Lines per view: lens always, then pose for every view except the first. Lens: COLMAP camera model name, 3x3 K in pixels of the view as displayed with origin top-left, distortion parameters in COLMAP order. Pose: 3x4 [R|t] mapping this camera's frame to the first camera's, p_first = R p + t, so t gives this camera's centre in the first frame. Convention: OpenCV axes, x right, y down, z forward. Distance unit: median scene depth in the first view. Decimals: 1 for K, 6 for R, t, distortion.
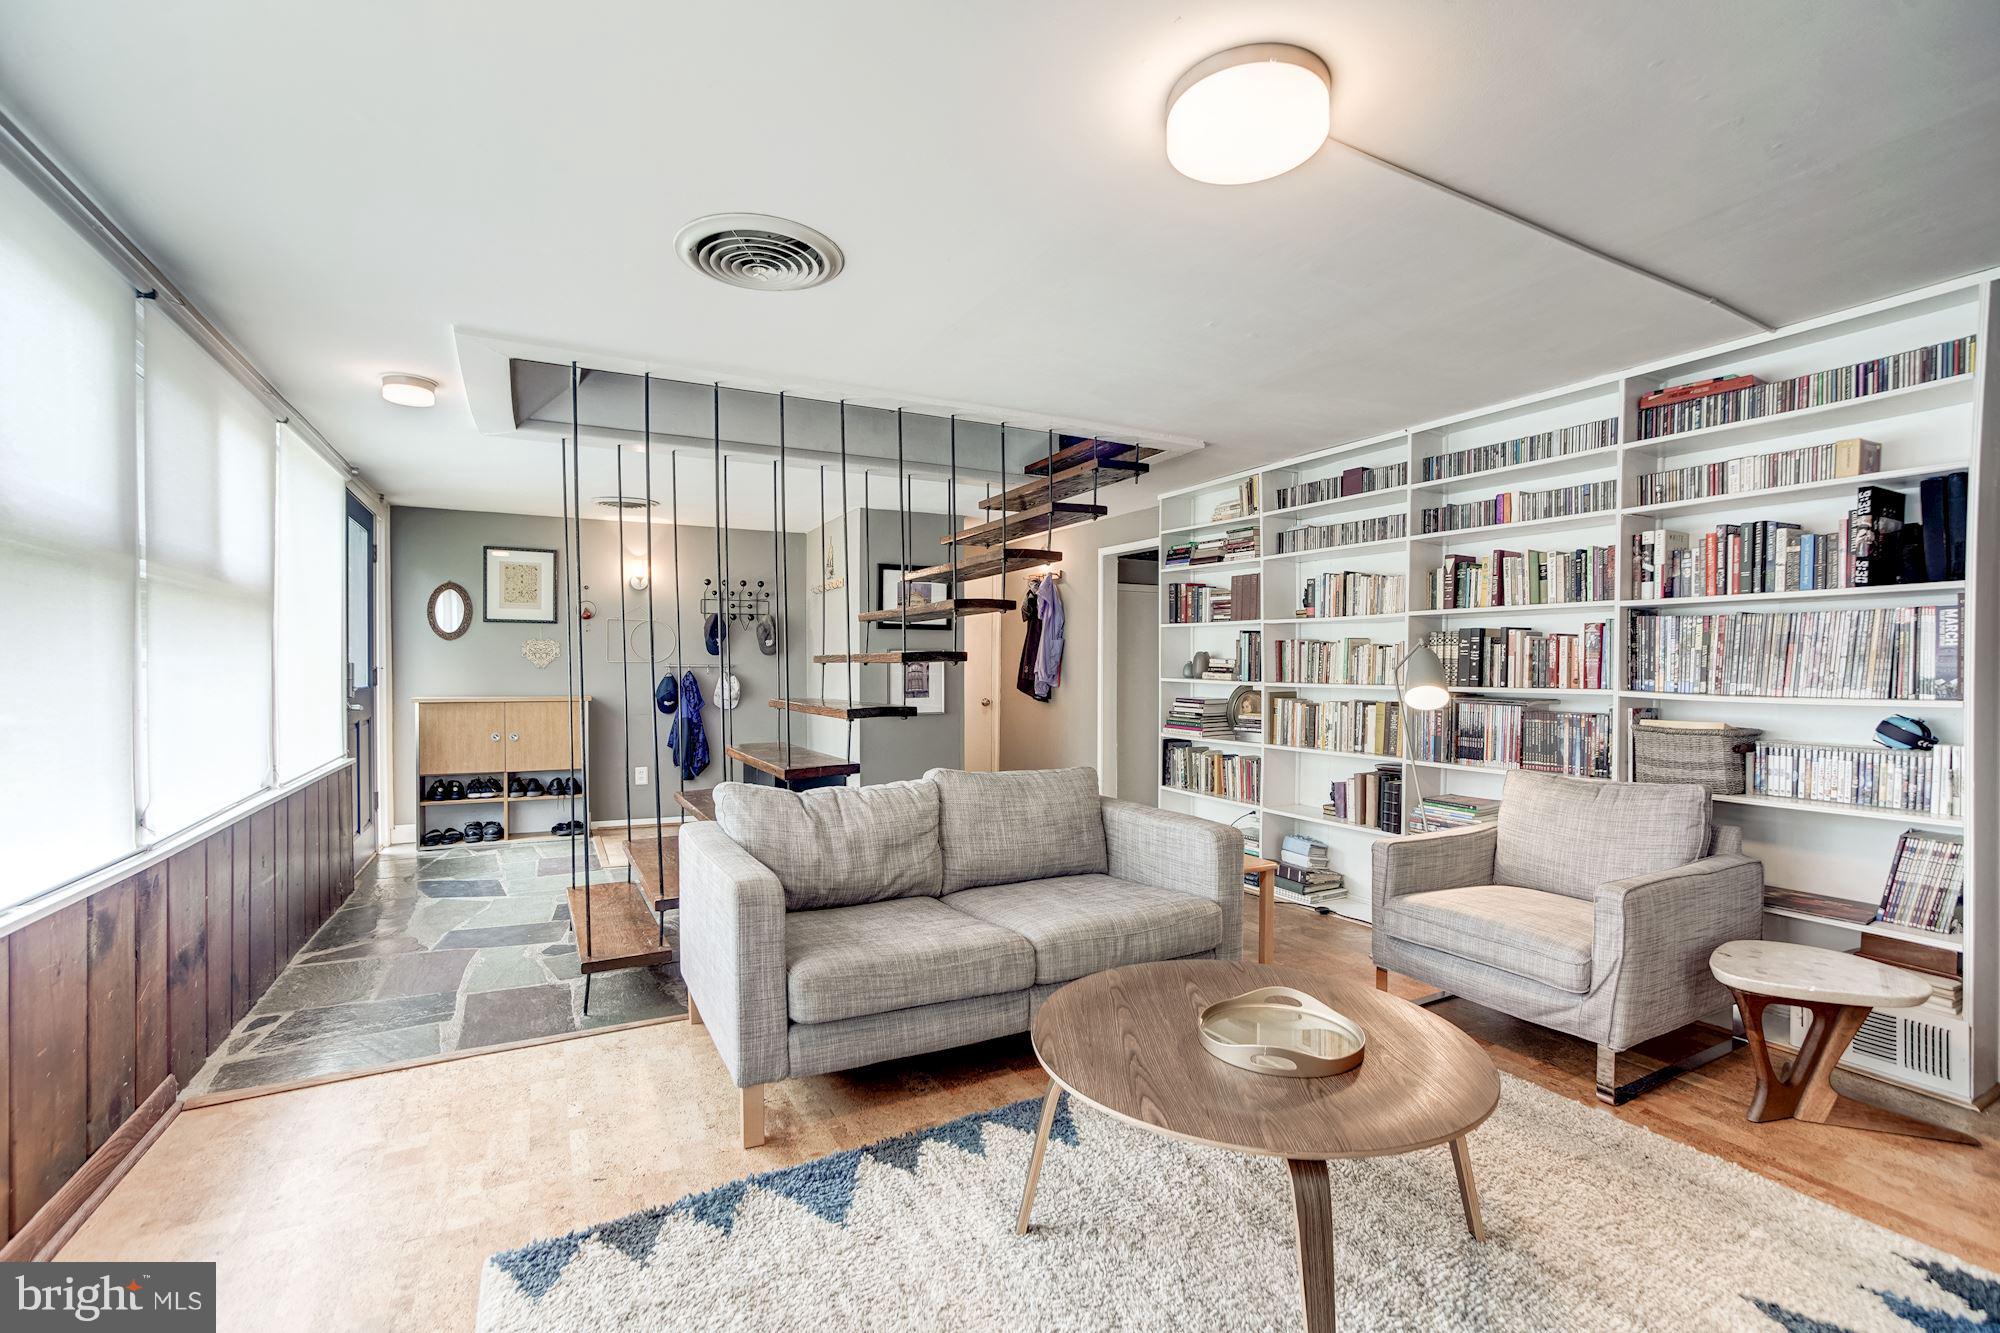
lens RADIAL K [[875.0, 0, 1009.3], [0, 875.0, 670.6], [0, 0, 1]] dist [-0.016044, 0.001099]
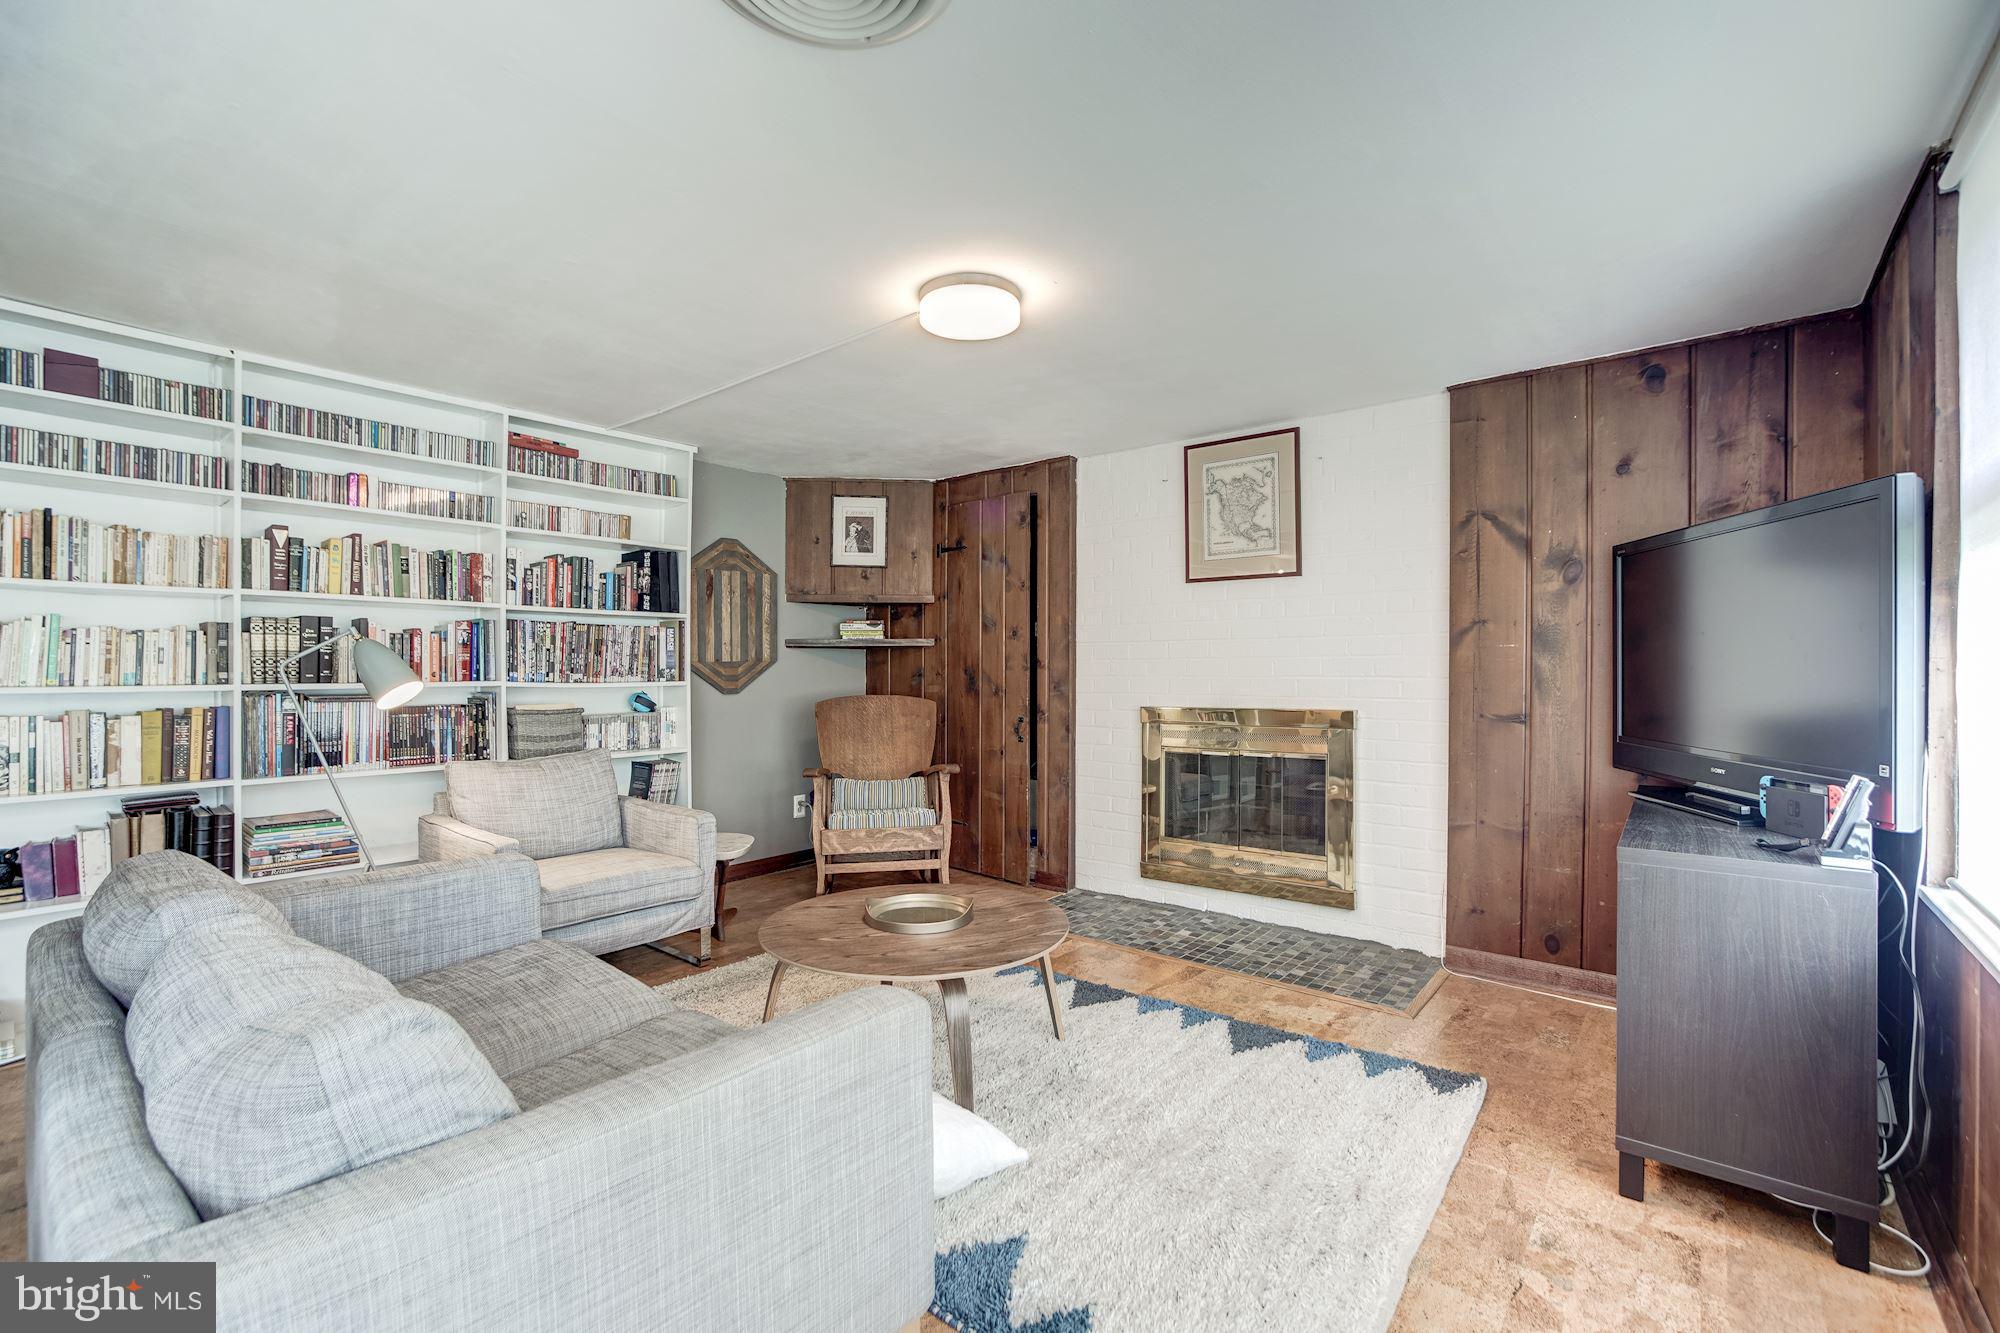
lens RADIAL K [[875.0, 0, 1010.8], [0, 875.0, 668.7], [0, 0, 1]] dist [-0.016044, 0.001099]
pose [[-0.377604, -0.000814, 0.925967, -0.588940], [0.005008, 0.999983, 0.002921, 0.005412], [-0.925954, 0.005740, -0.377594, 0.758198]]
